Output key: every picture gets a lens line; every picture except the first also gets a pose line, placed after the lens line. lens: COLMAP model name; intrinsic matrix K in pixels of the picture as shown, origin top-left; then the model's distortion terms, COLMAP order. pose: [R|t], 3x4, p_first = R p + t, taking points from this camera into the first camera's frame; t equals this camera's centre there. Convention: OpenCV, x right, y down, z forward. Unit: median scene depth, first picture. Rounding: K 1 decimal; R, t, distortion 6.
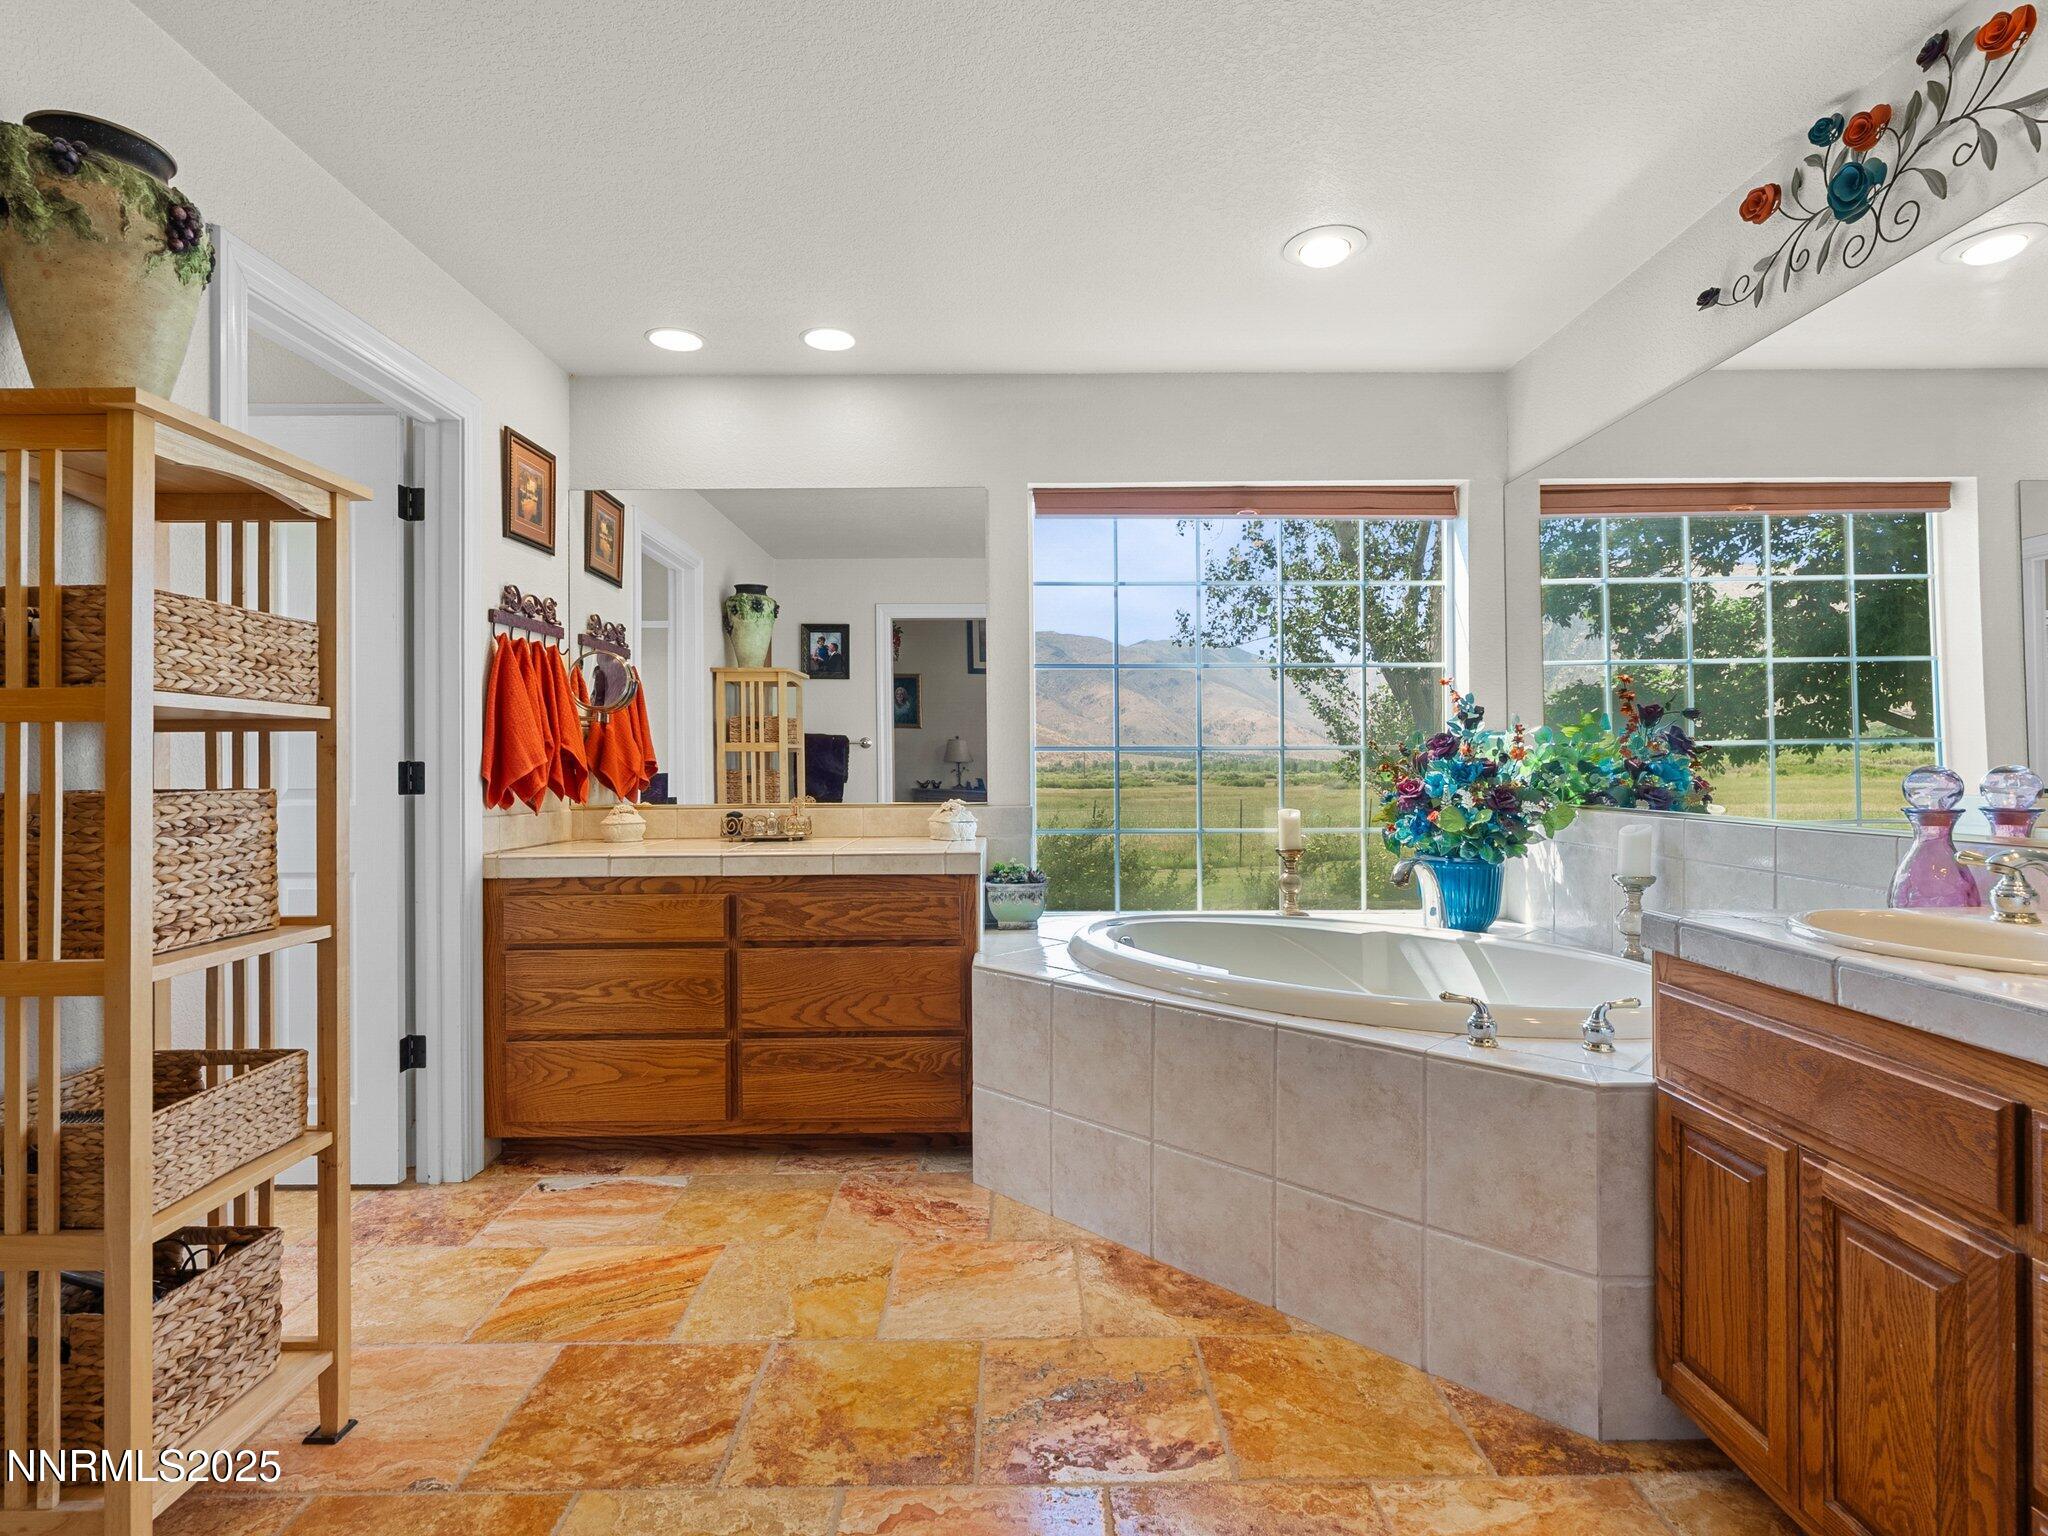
lens RADIAL K [[1111.4, 0, 1016.4], [0, 1111.4, 757.6], [0, 0, 1]] dist [-0.002335, 0.000835]
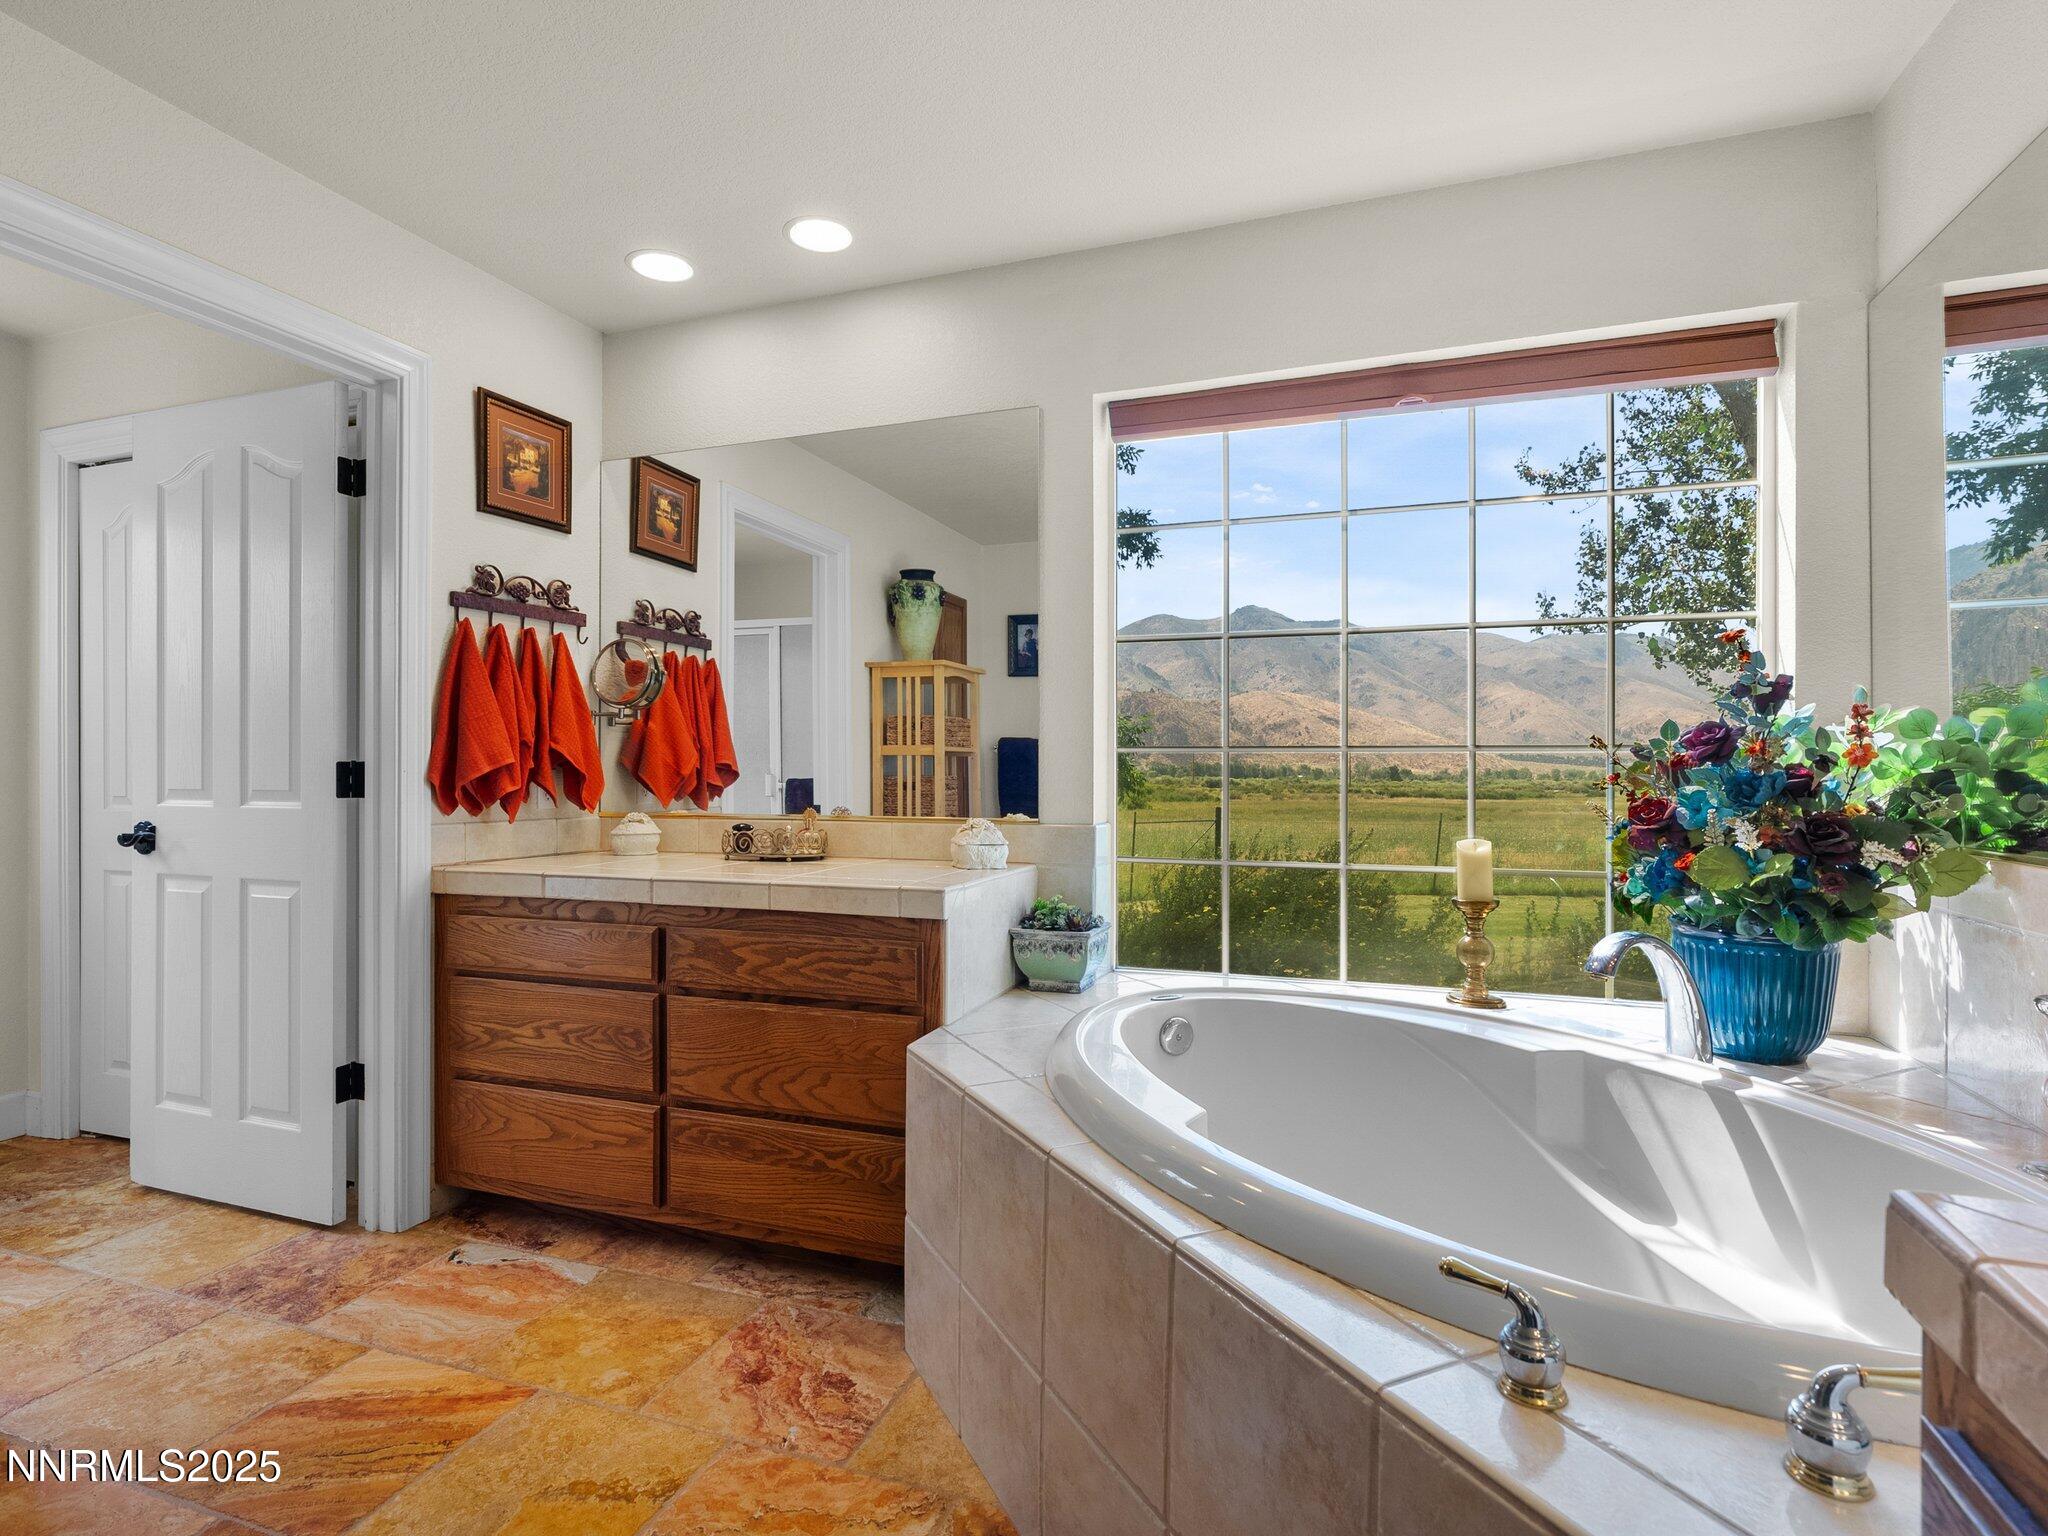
lens RADIAL K [[1069.1, 0, 1024.0], [0, 1069.1, 768.0], [0, 0, 1]] dist [-0.003305, 0.000998]
pose [[0.933119, 0.006159, -0.359515, 0.267036], [-0.004897, 0.999978, 0.004421, 0.002250], [0.359534, -0.002365, 0.933129, 0.365945]]
